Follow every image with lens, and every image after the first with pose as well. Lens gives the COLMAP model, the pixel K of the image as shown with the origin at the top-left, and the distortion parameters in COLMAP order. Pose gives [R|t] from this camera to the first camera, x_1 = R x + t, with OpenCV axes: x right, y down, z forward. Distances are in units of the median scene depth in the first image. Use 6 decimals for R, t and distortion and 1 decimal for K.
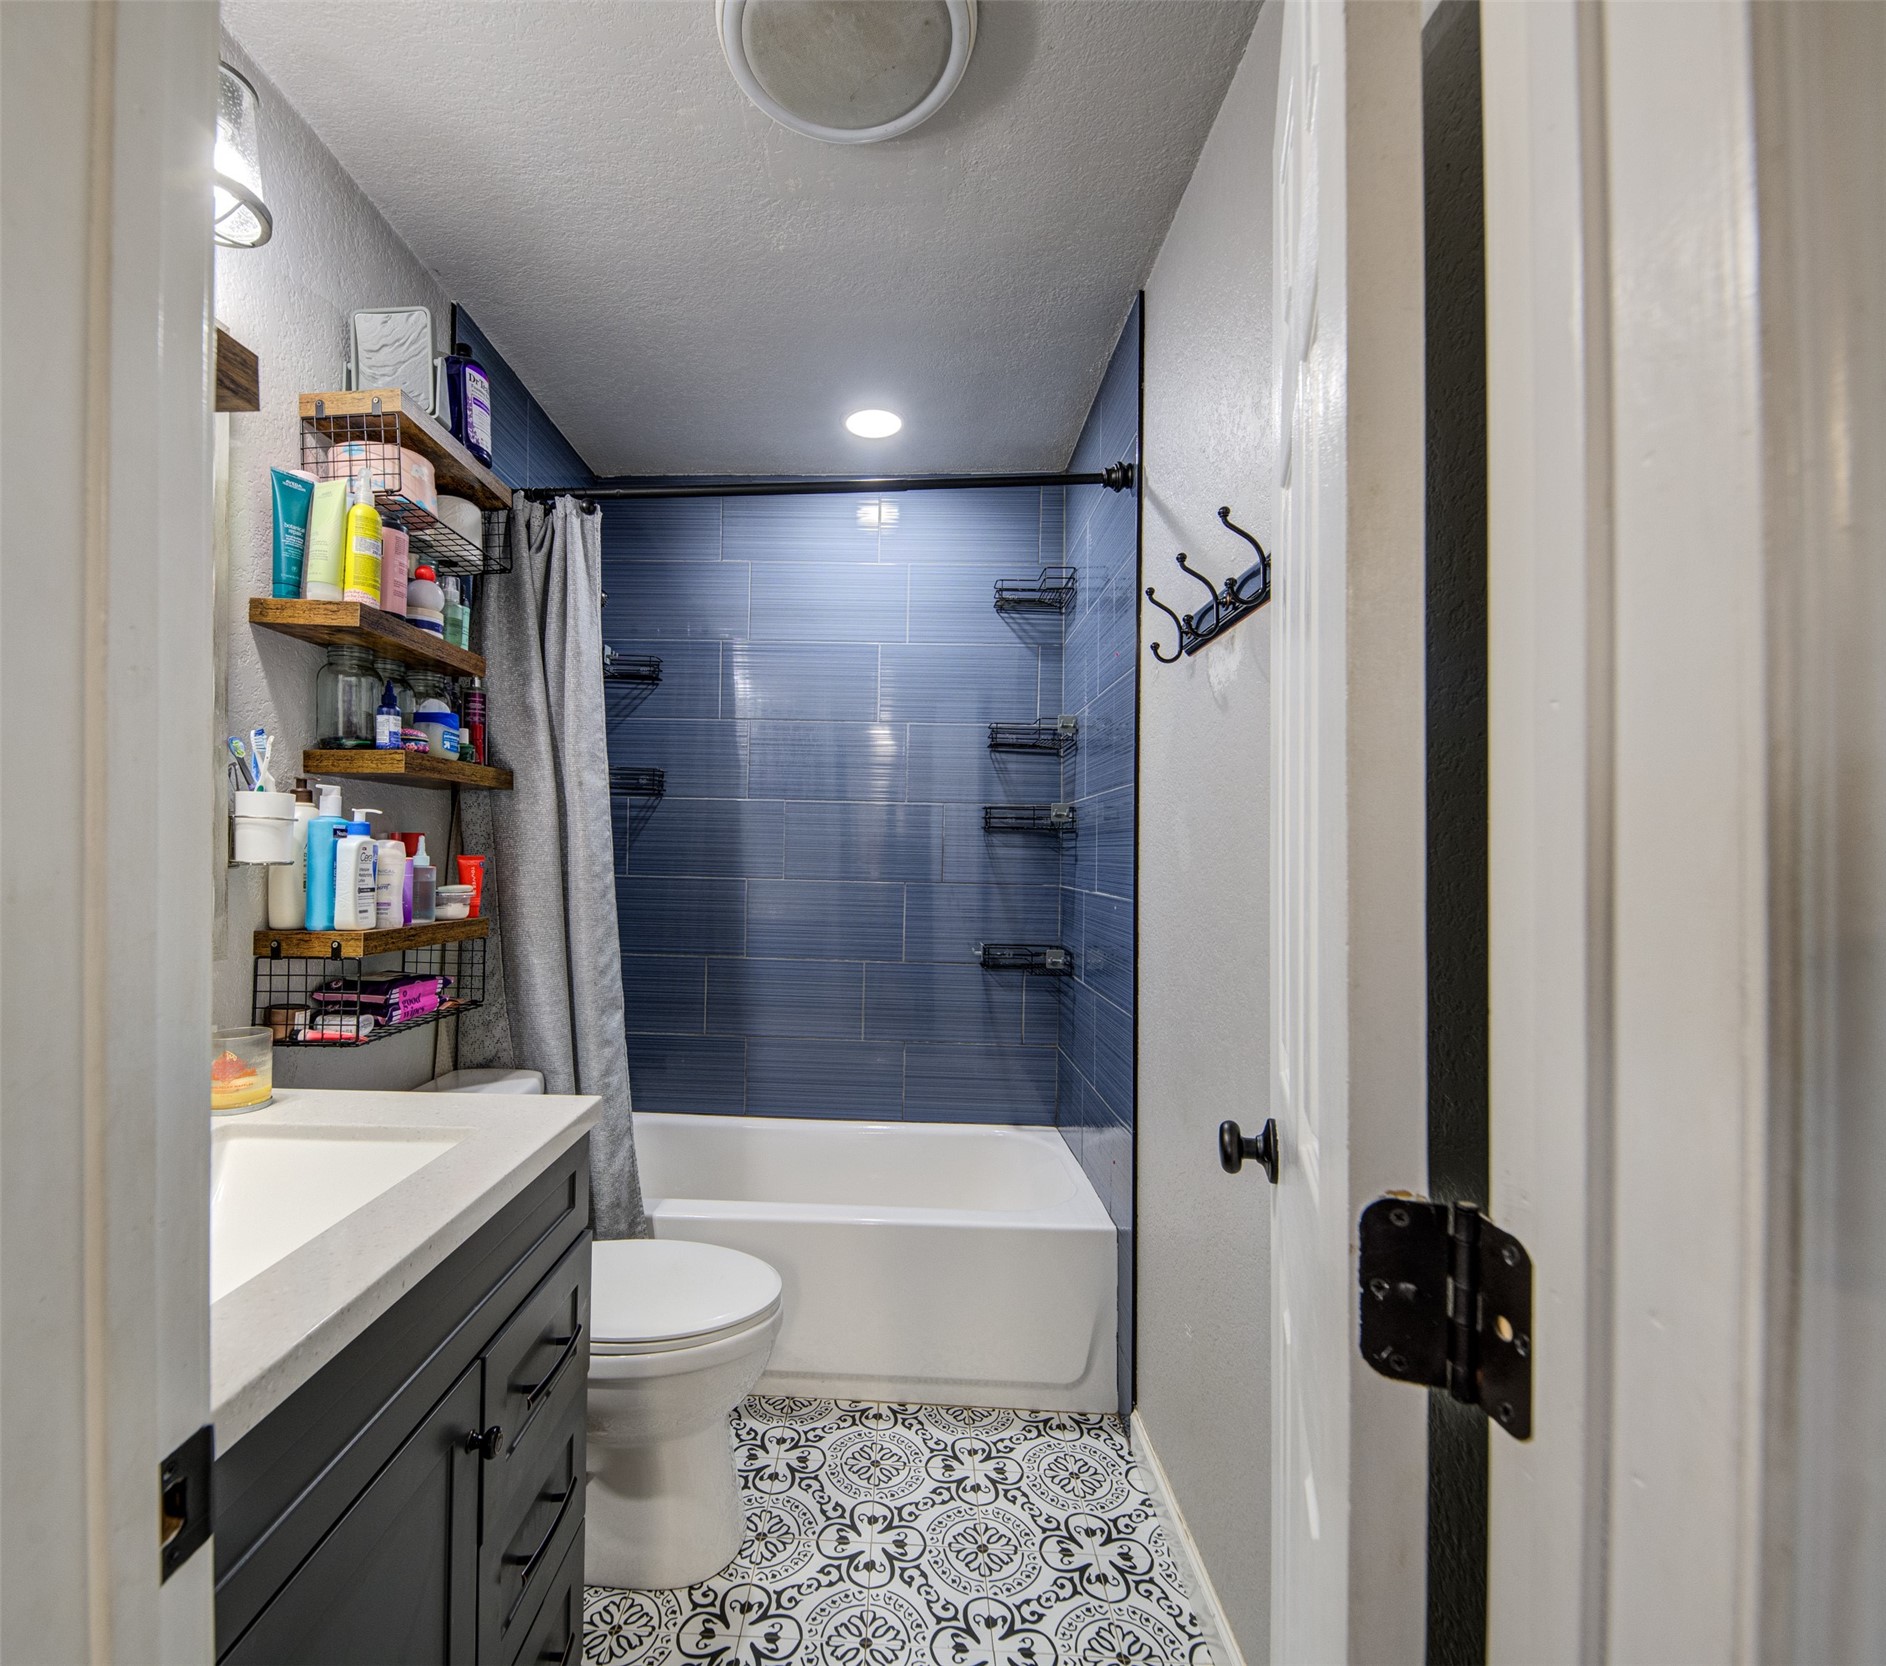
lens RADIAL K [[820.8, 0, 943.0], [0, 820.8, 833.0], [0, 0, 1]] dist [-0.000344, -0.008855]
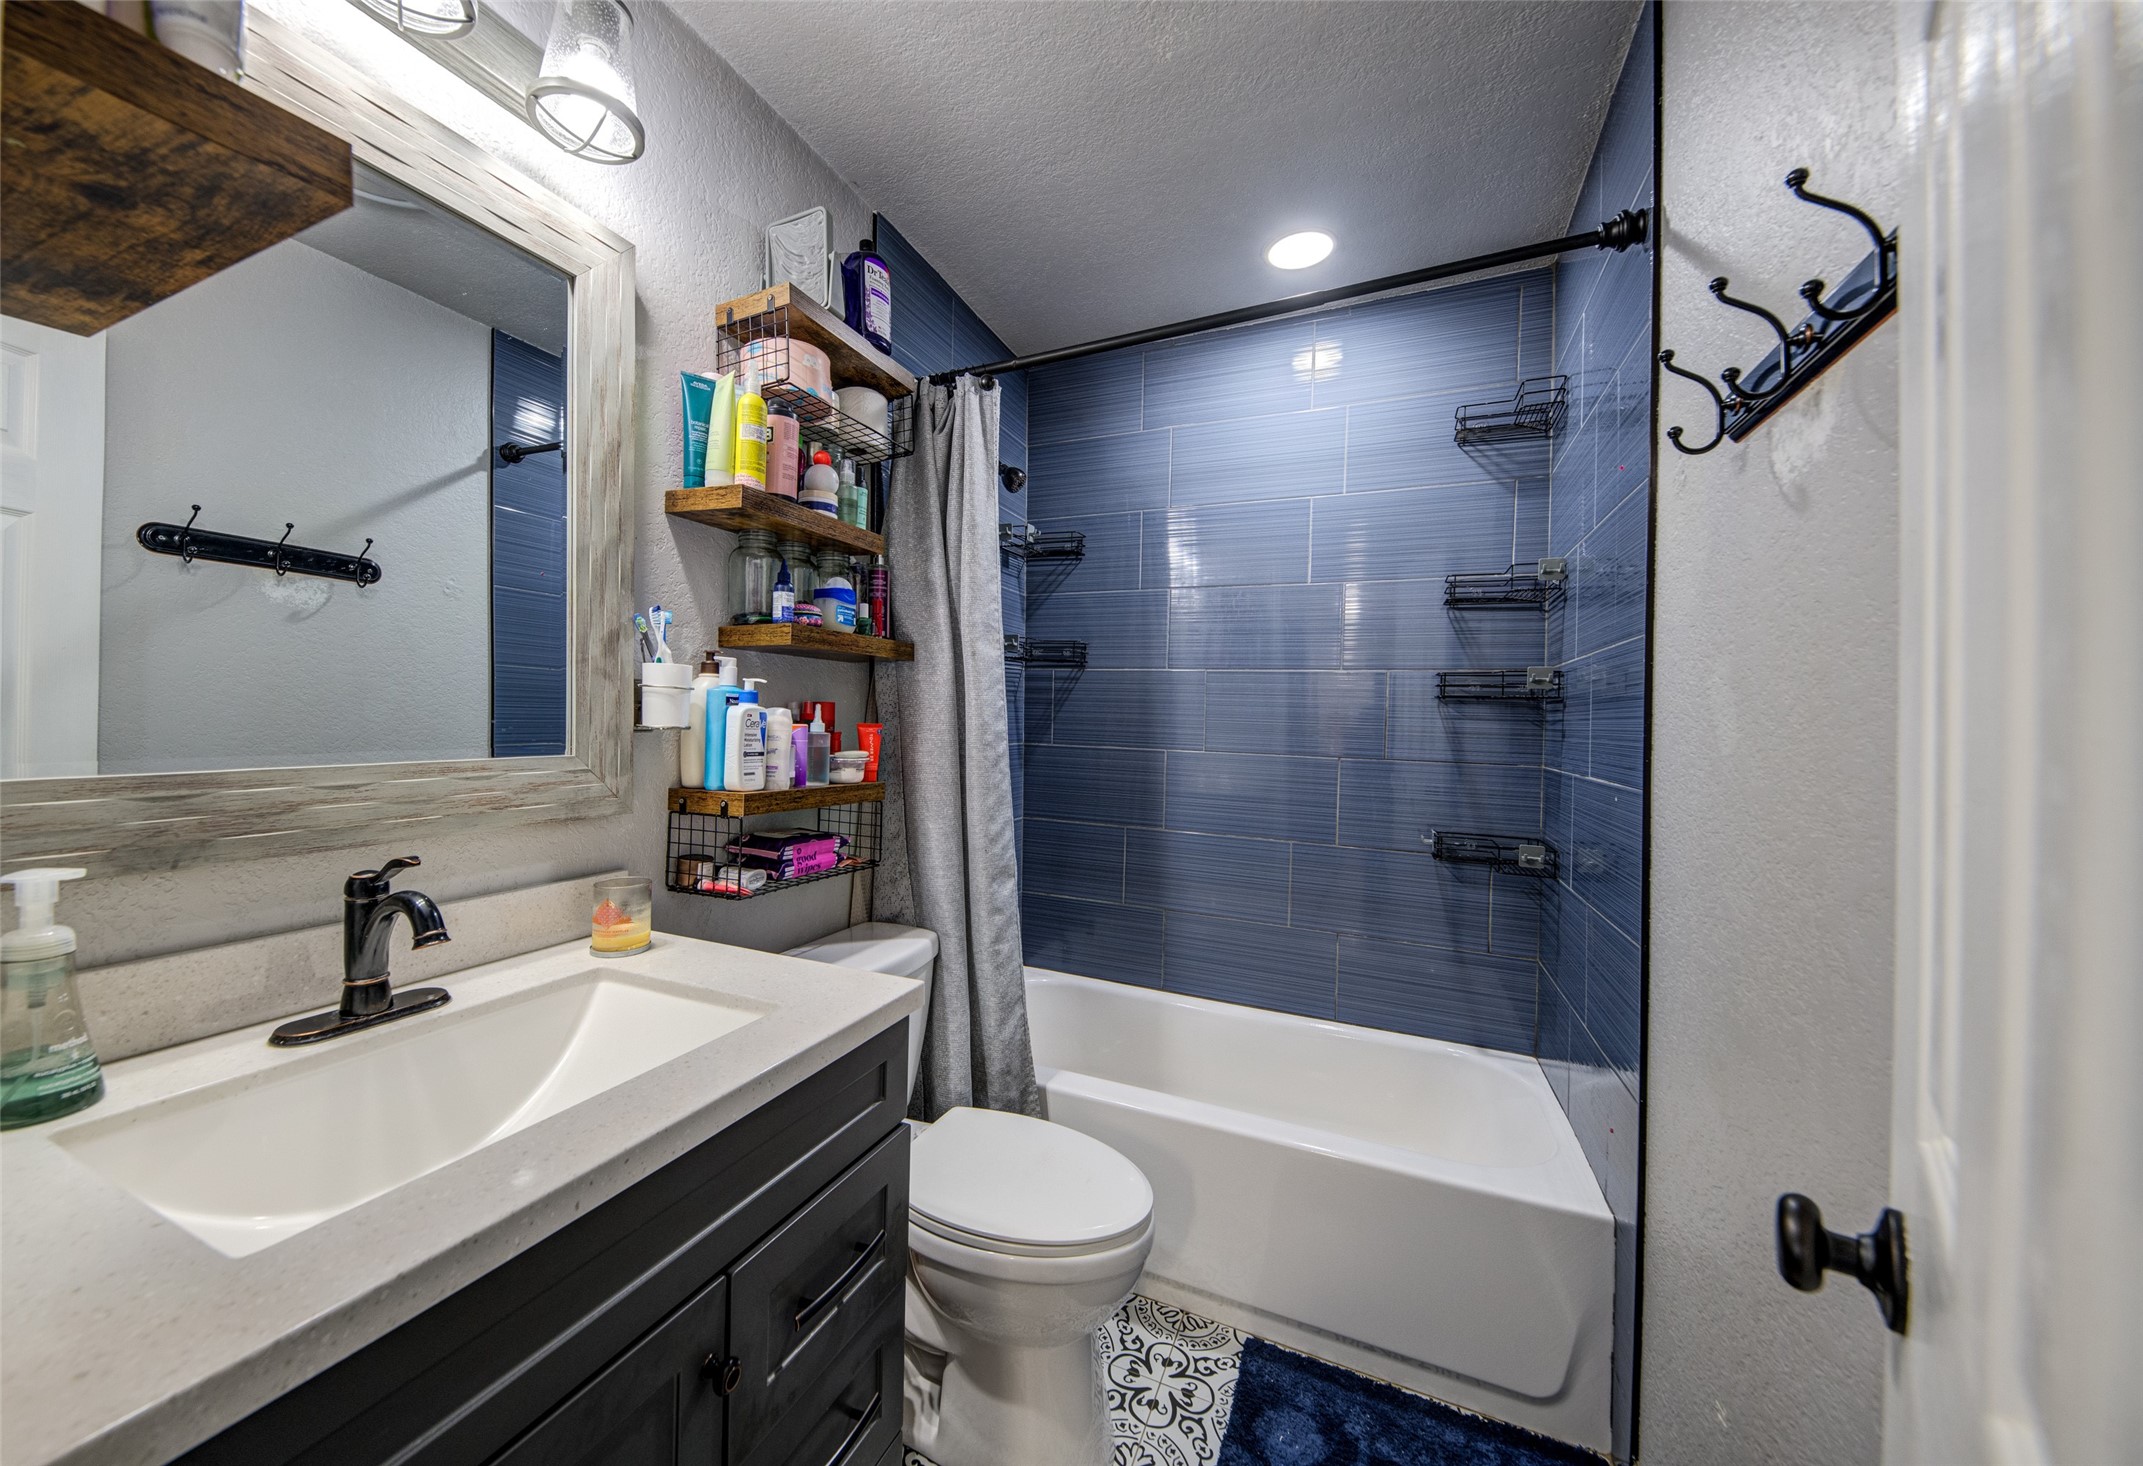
lens RADIAL K [[760.8, 0, 1073.5], [0, 760.8, 714.8], [0, 0, 1]] dist [0.015472, -0.012595]
pose [[0.907099, 0.003212, -0.420905, 0.069478], [0.001076, 0.999950, 0.009950, 0.006362], [0.420916, -0.009478, 0.907050, 0.192244]]
